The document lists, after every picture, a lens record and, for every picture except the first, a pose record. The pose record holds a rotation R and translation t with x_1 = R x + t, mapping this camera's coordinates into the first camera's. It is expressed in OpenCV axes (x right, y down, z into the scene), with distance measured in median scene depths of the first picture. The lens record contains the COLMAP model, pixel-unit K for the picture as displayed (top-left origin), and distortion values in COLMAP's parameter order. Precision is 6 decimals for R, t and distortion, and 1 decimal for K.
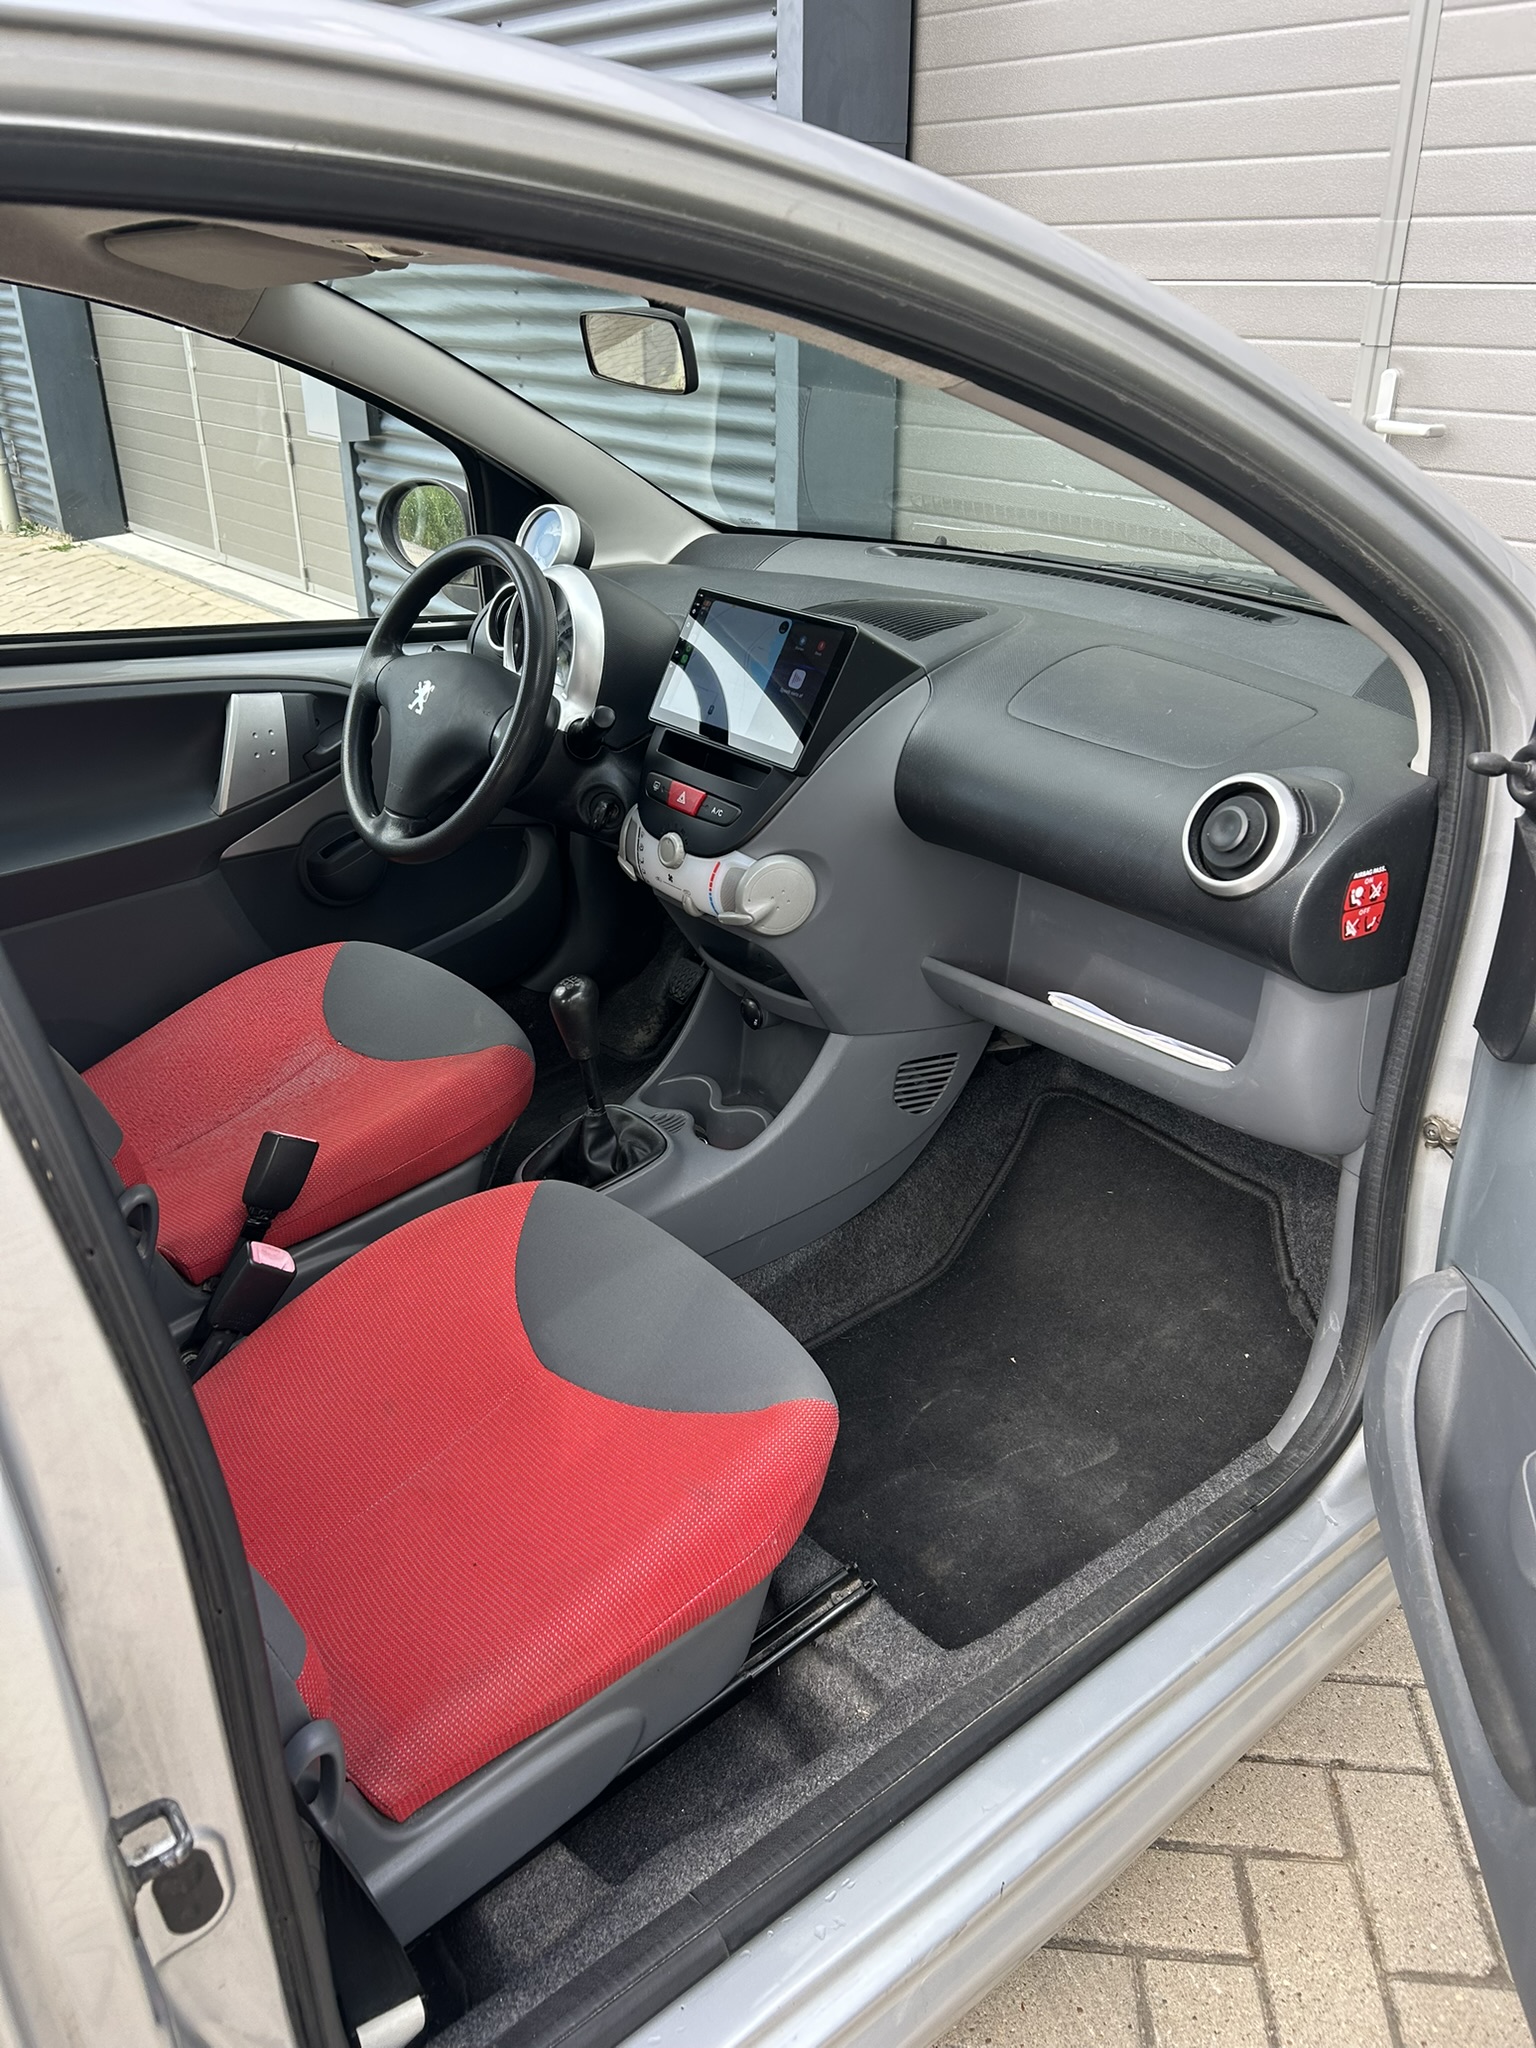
lens RADIAL K [[1562.5, 0, 752.8], [0, 1562.5, 1026.1], [0, 0, 1]] dist [0.020190, -0.008816]
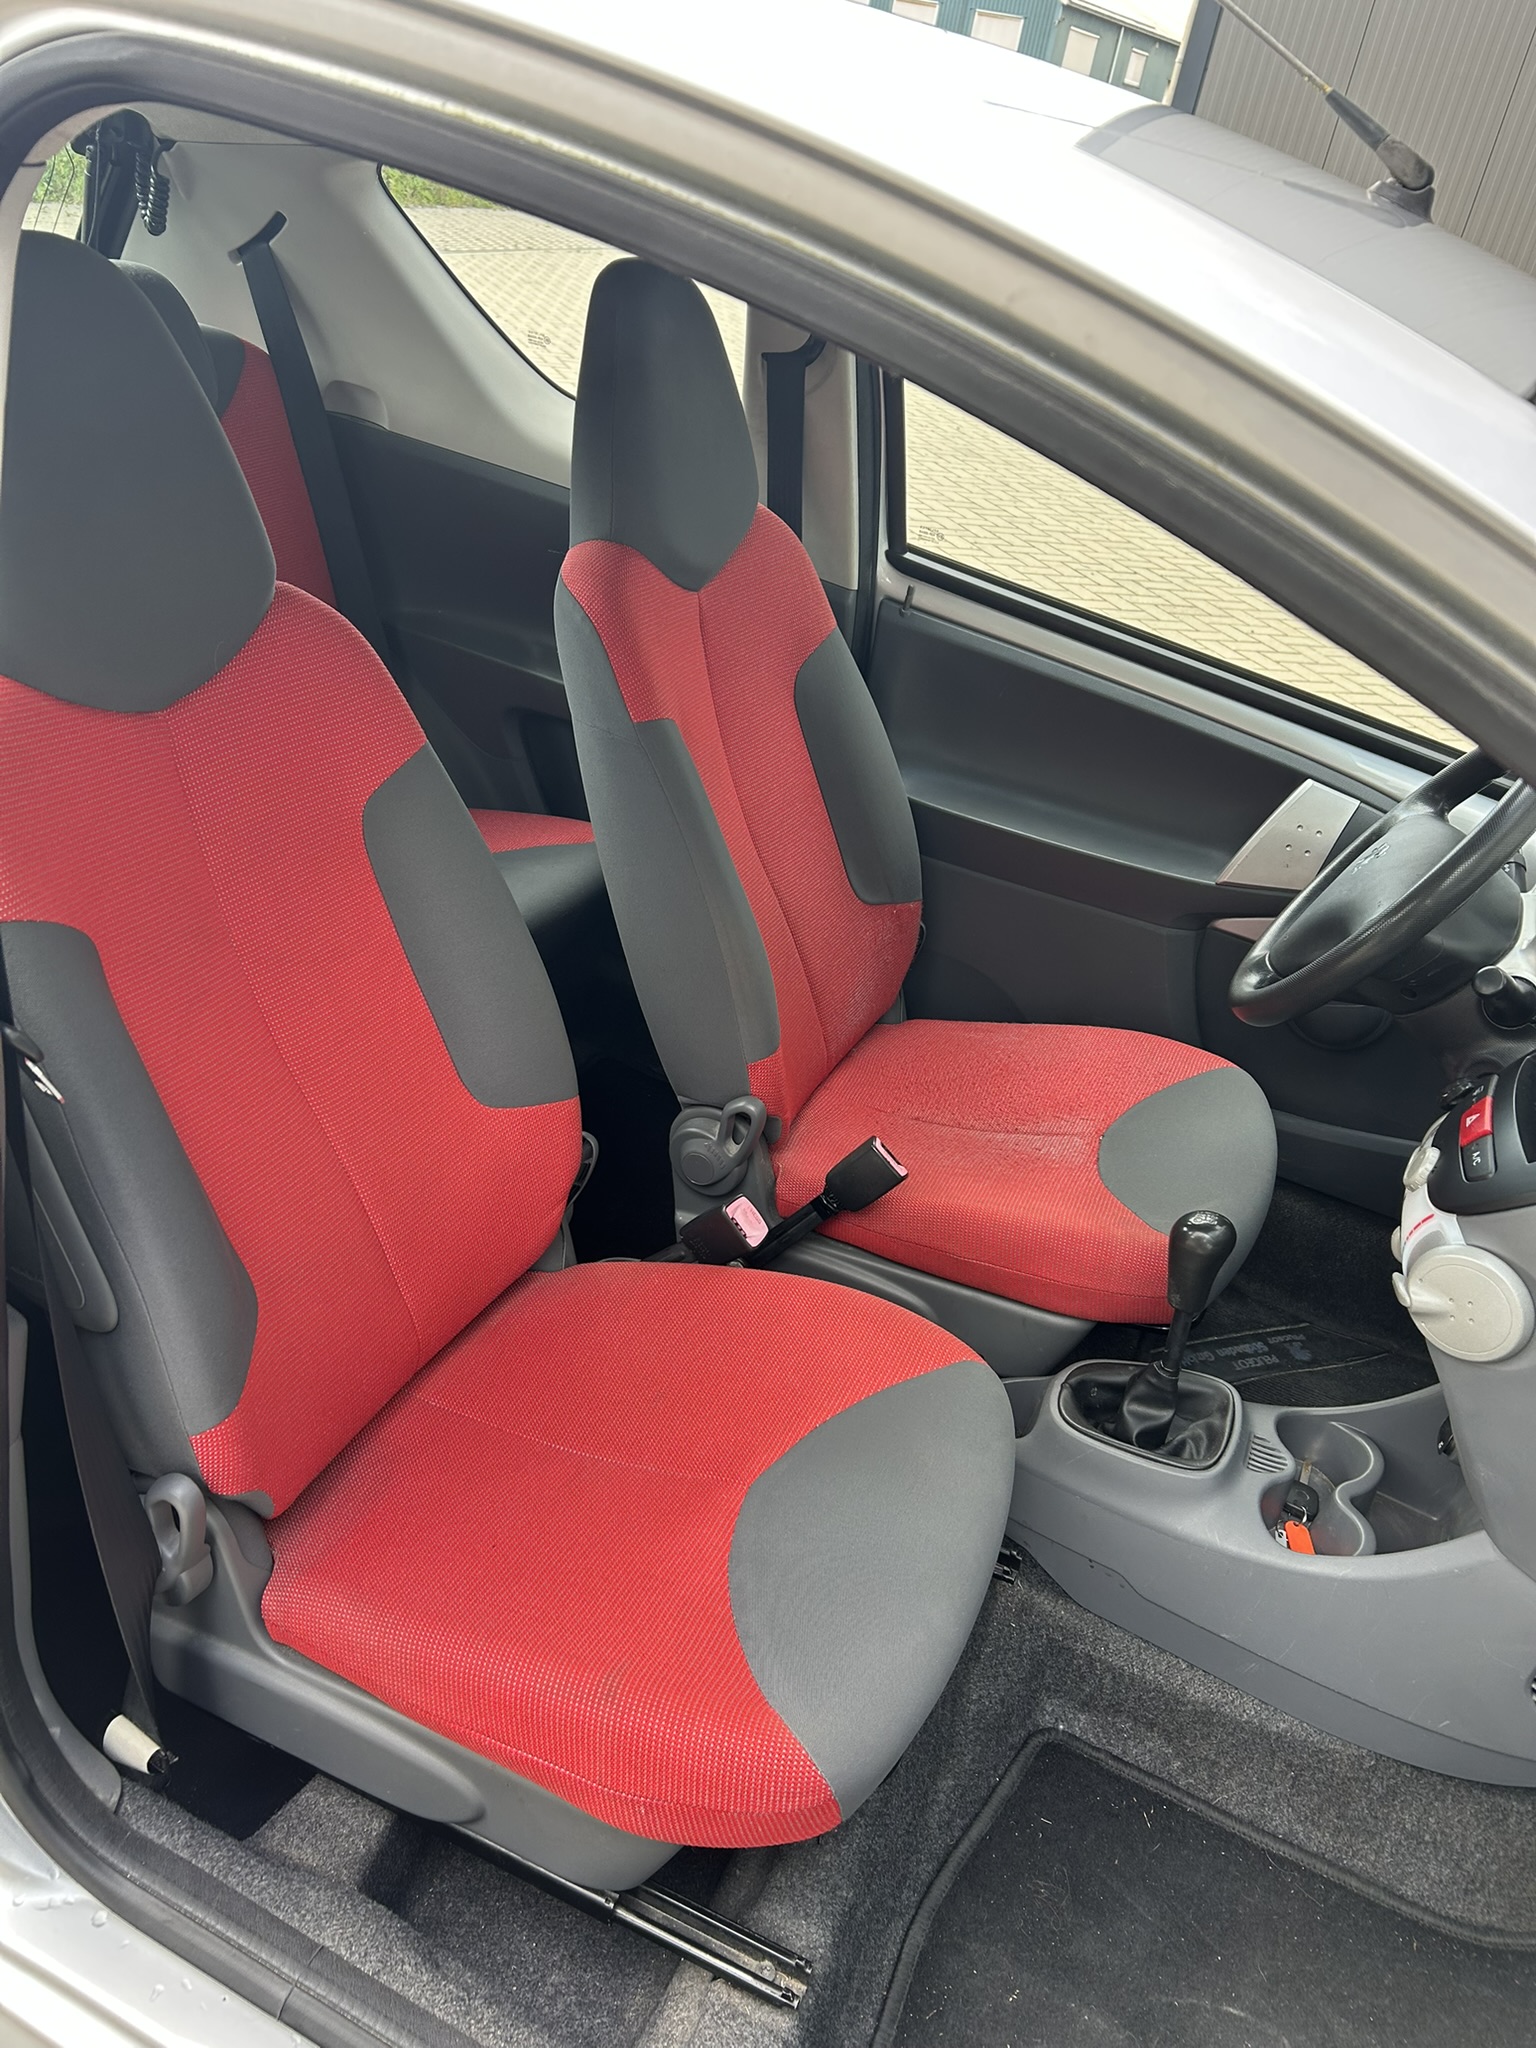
lens RADIAL K [[1562.5, 0, 752.8], [0, 1562.5, 1026.1], [0, 0, 1]] dist [0.020190, -0.008816]
pose [[0.432011, 0.524583, -0.733607, 0.374471], [-0.537085, 0.803105, 0.257997, -0.221245], [0.724504, 0.282552, 0.628696, 0.335574]]
